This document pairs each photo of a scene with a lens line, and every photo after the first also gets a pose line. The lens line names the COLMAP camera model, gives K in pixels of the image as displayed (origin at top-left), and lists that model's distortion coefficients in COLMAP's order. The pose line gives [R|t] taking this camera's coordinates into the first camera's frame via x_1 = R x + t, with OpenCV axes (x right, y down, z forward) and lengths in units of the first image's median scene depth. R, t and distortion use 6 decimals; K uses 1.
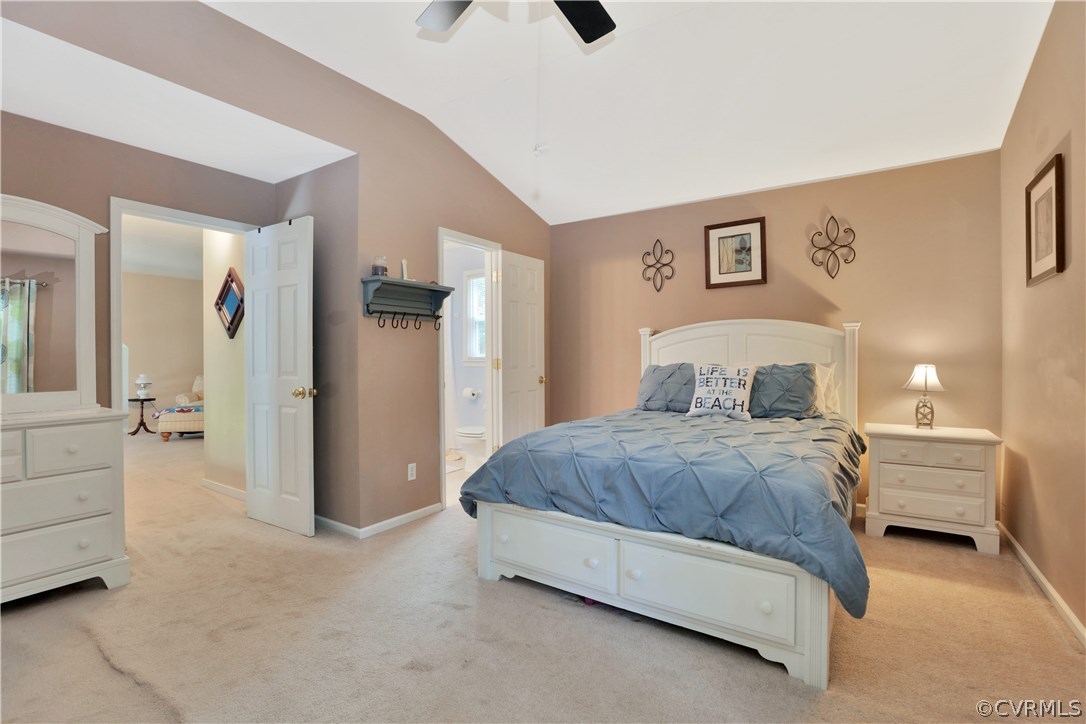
lens RADIAL K [[498.8, 0, 543.0], [0, 498.8, 362.0], [0, 0, 1]] dist [-0.019592, 0.000908]
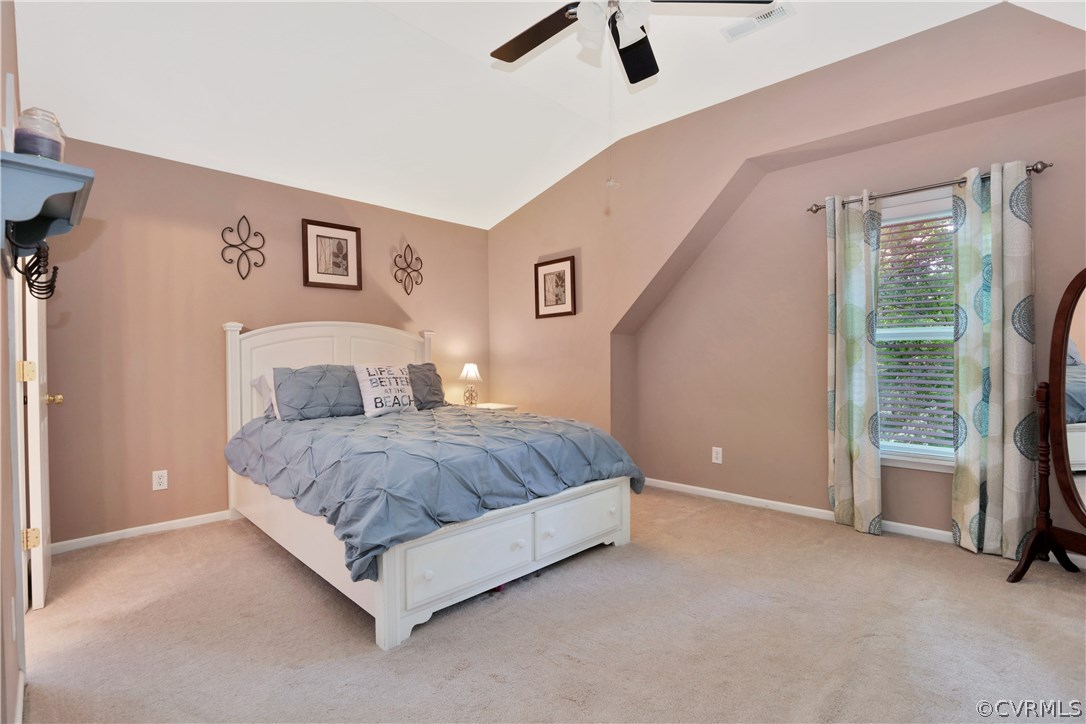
lens RADIAL K [[498.8, 0, 543.0], [0, 498.8, 362.0], [0, 0, 1]] dist [-0.019592, 0.000908]
pose [[0.189745, -0.005533, 0.981818, -0.559789], [0.018308, 0.999830, 0.002096, 0.002362], [-0.981663, 0.017578, 0.189814, 0.428631]]
